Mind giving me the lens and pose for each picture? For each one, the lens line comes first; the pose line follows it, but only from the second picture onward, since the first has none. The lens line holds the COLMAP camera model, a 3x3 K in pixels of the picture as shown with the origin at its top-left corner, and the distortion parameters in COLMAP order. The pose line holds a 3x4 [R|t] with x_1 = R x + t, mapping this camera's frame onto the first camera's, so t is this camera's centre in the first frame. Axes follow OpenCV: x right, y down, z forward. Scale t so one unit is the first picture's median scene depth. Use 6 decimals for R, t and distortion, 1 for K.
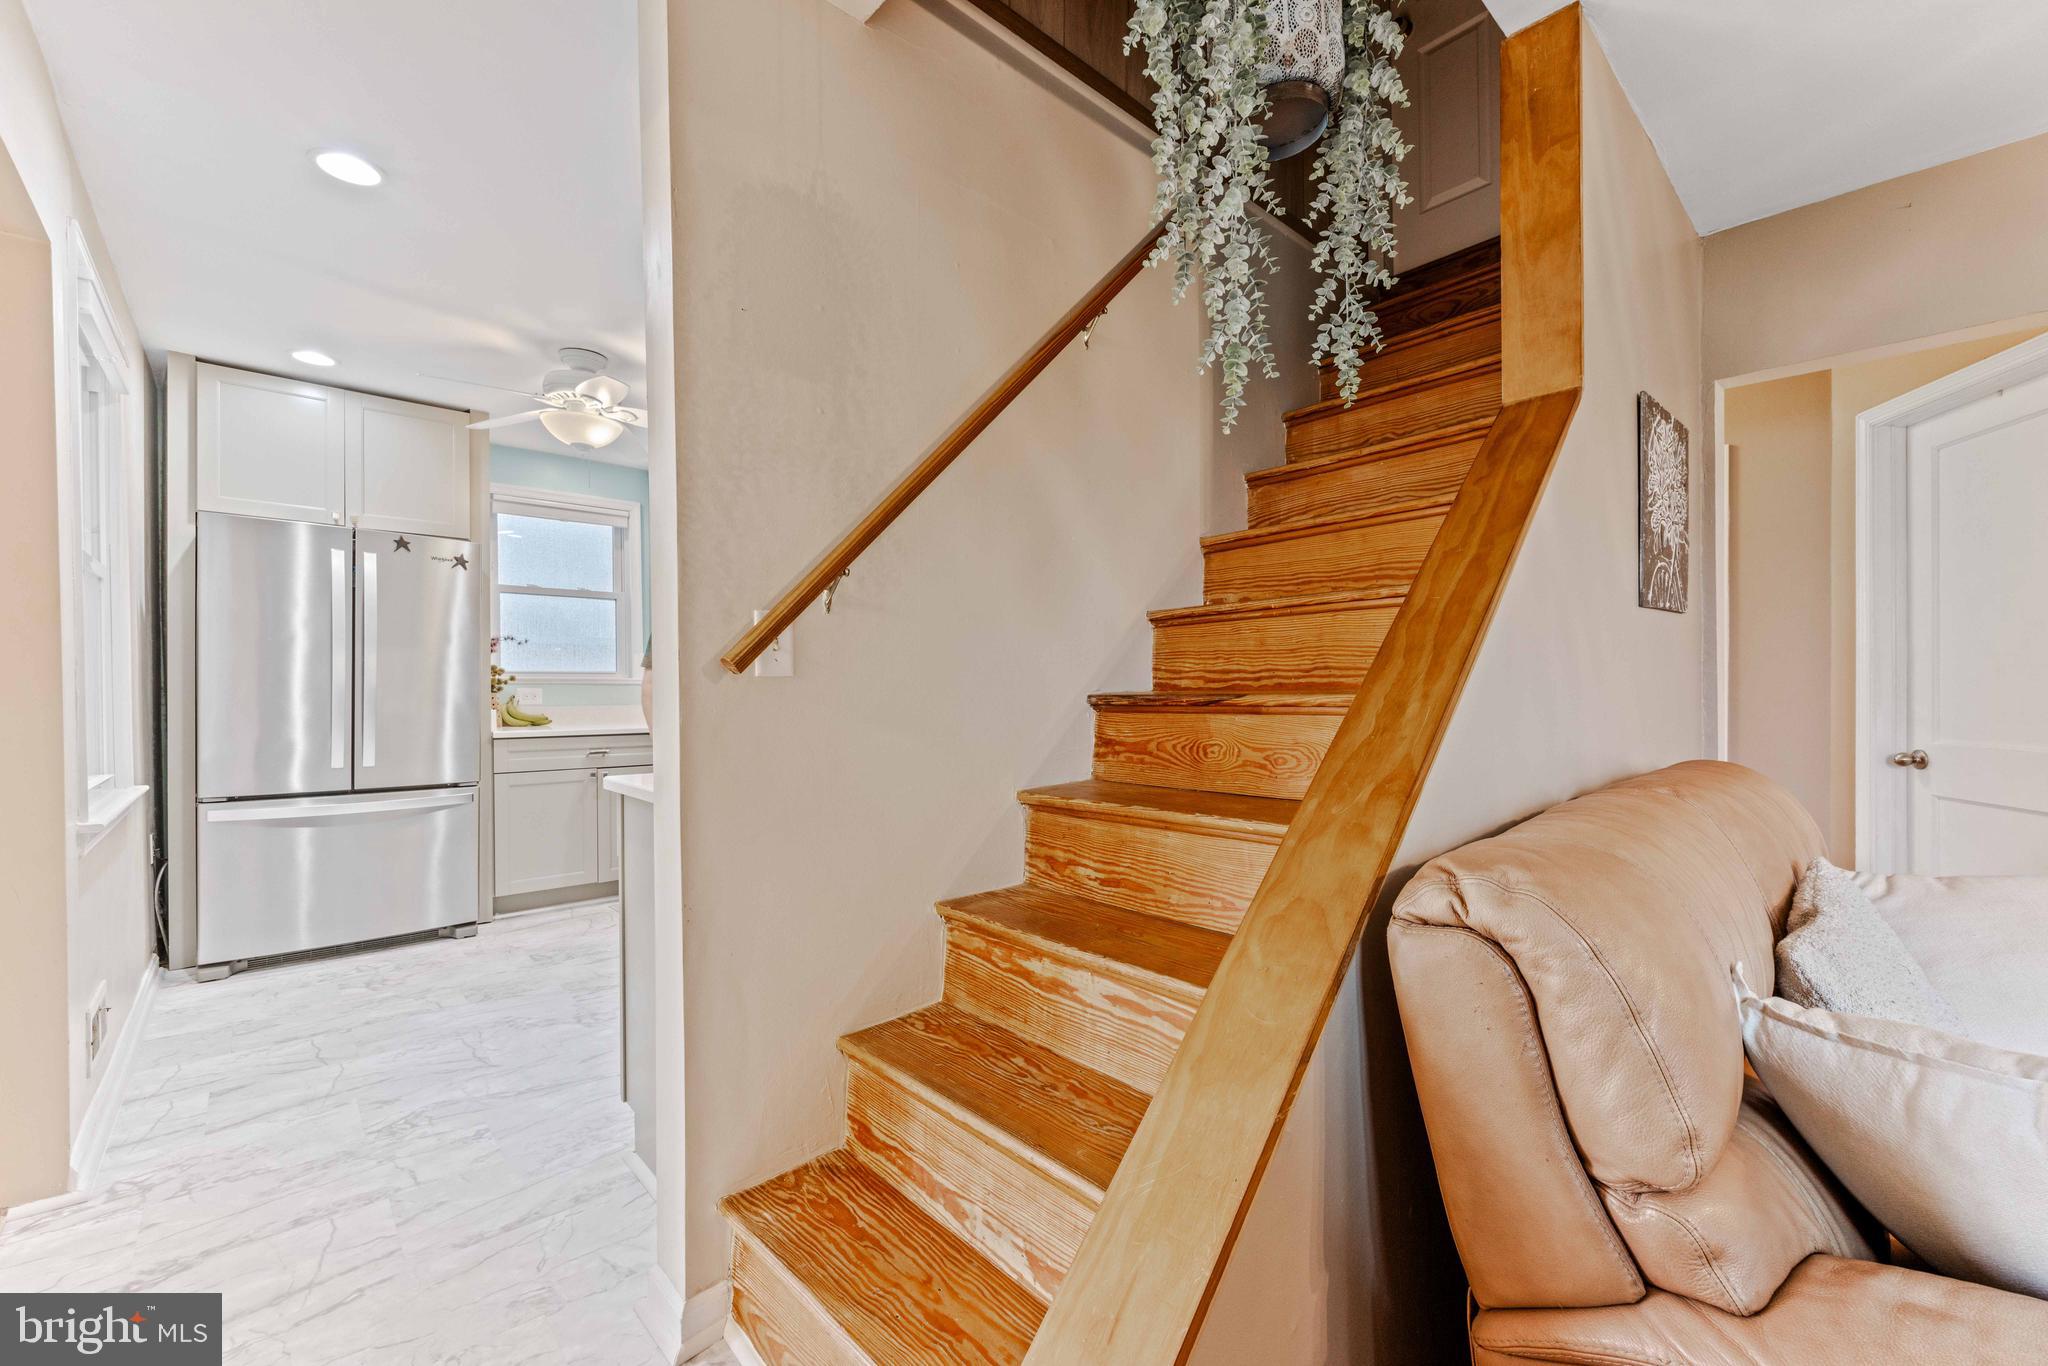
lens RADIAL K [[827.8, 0, 1031.3], [0, 827.8, 693.5], [0, 0, 1]] dist [-0.006595, 0.000660]
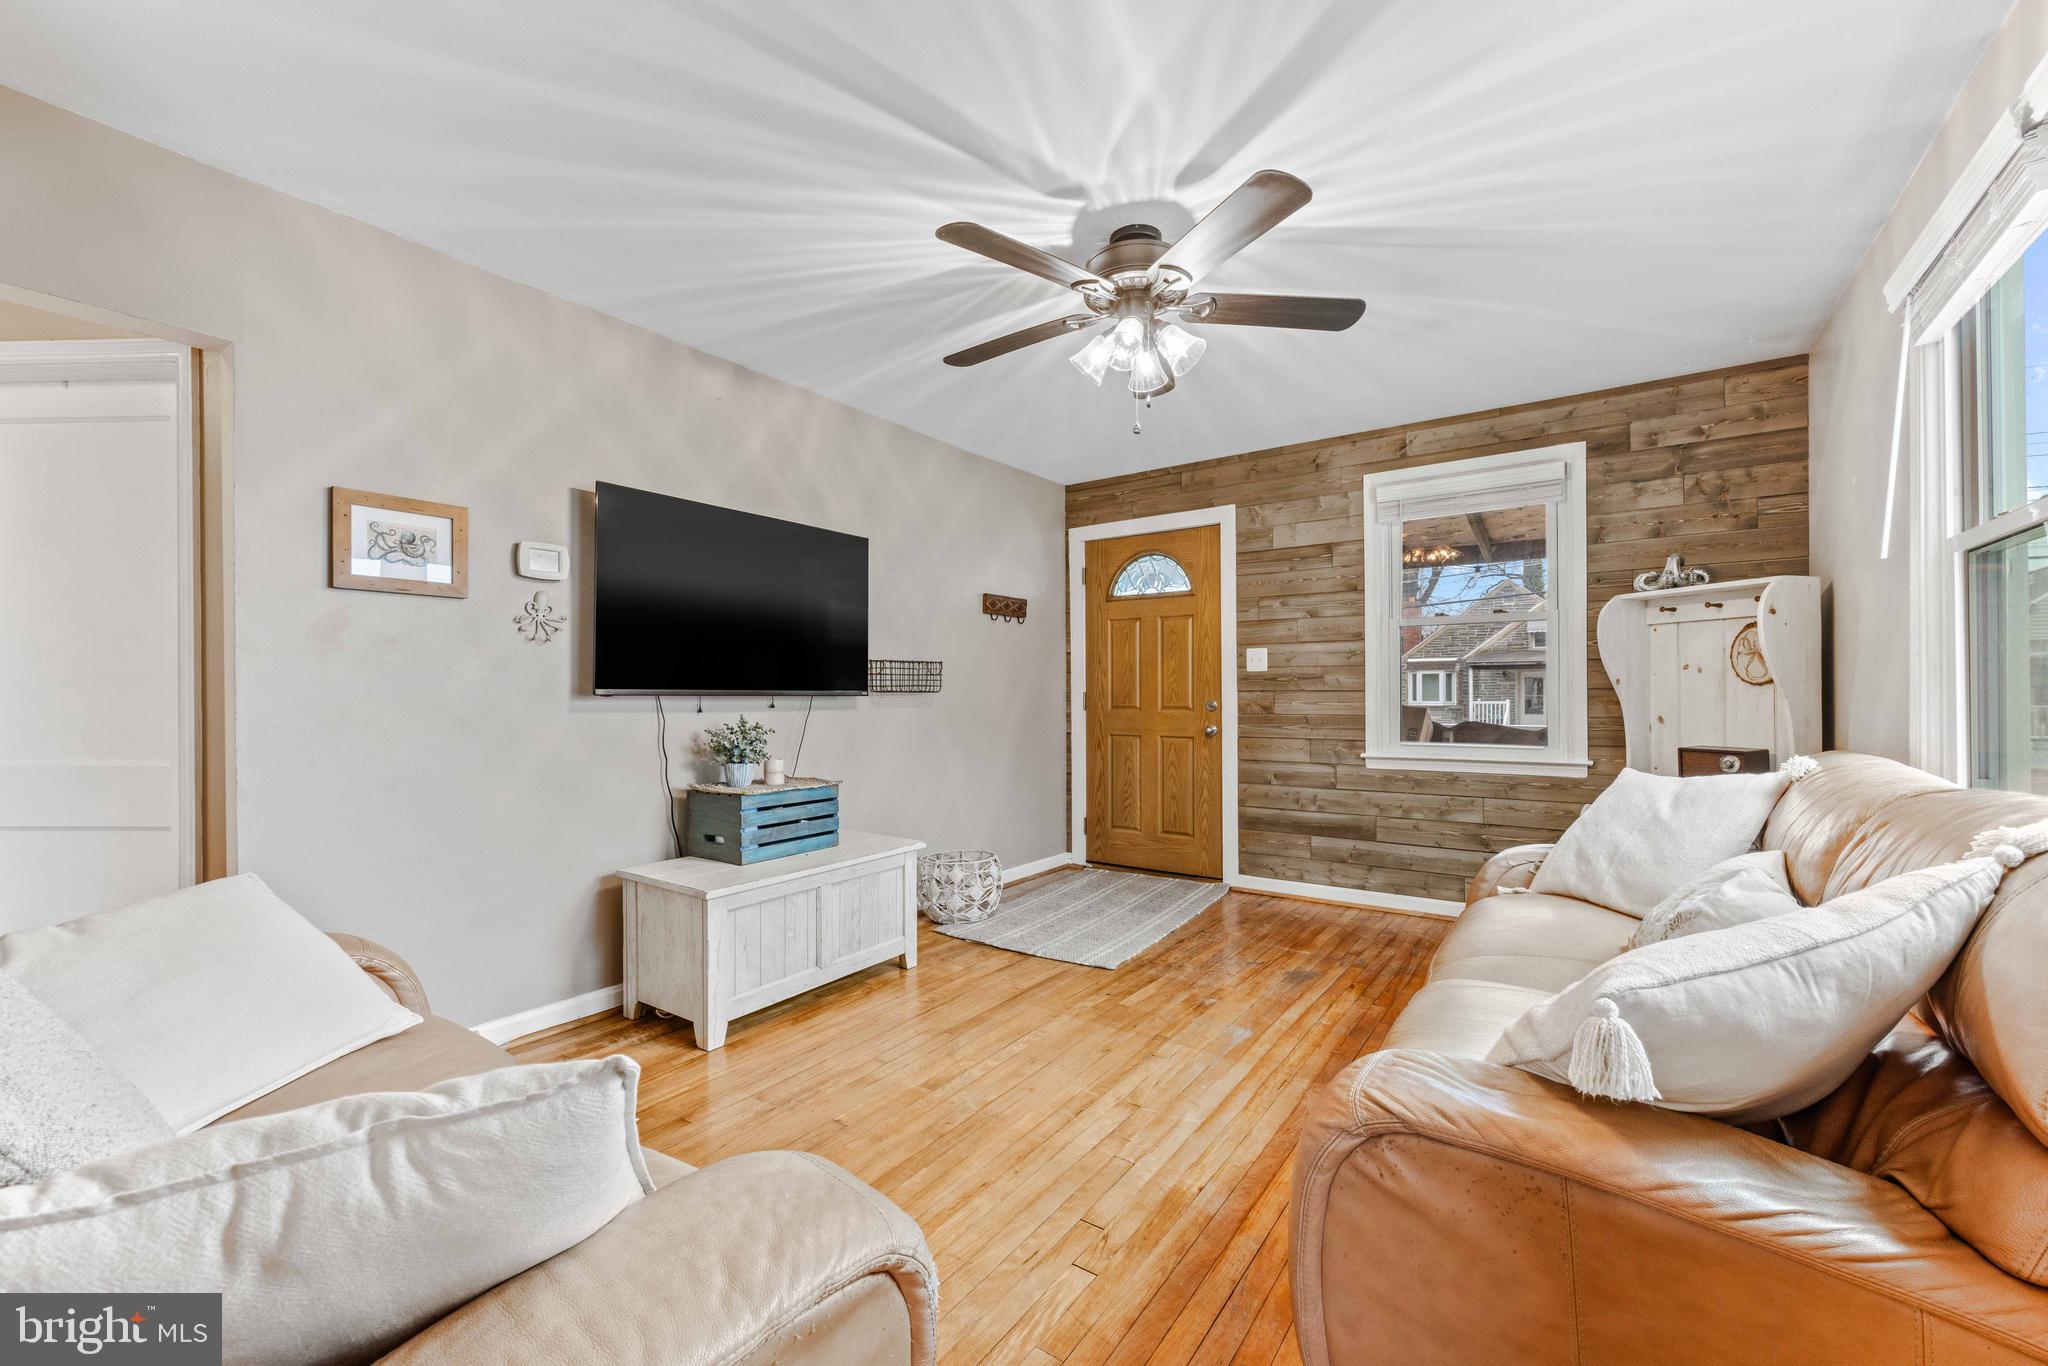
lens RADIAL K [[827.8, 0, 1028.4], [0, 827.8, 686.1], [0, 0, 1]] dist [-0.006595, 0.000660]
pose [[-0.204854, 0.012820, 0.978709, 0.062543], [0.010435, 0.999886, -0.010913, -0.000226], [-0.978737, 0.007977, -0.204964, 0.166939]]
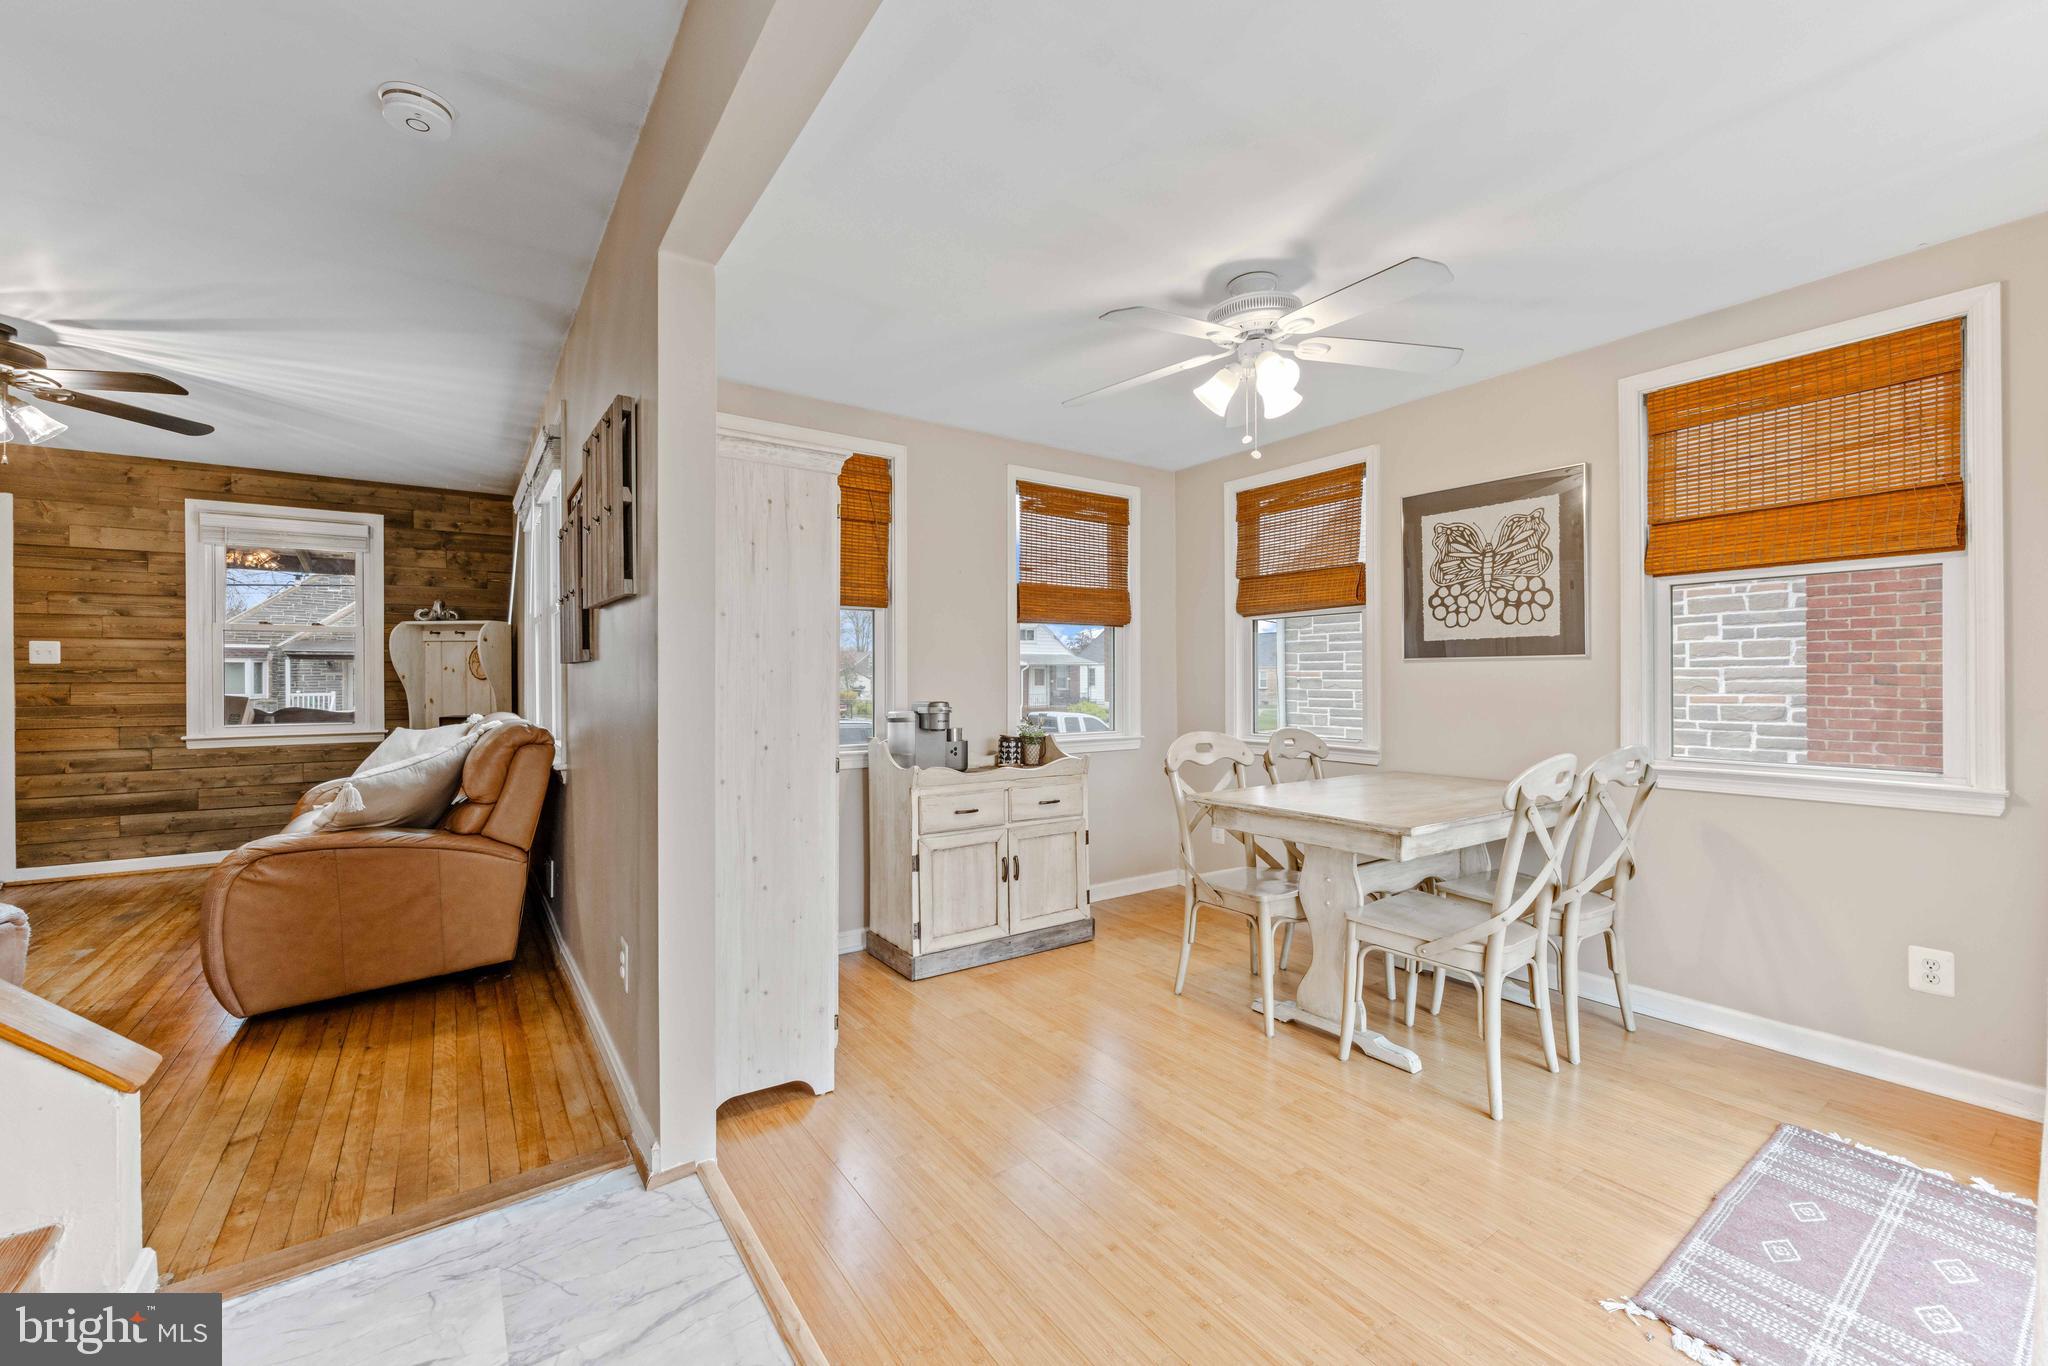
lens RADIAL K [[827.8, 0, 1027.2], [0, 827.8, 682.0], [0, 0, 1]] dist [-0.006595, 0.000660]
pose [[-0.990128, 0.007538, 0.139961, -0.859860], [0.008876, 0.999921, 0.008934, -0.004730], [-0.139883, 0.010088, -0.990117, 0.957703]]
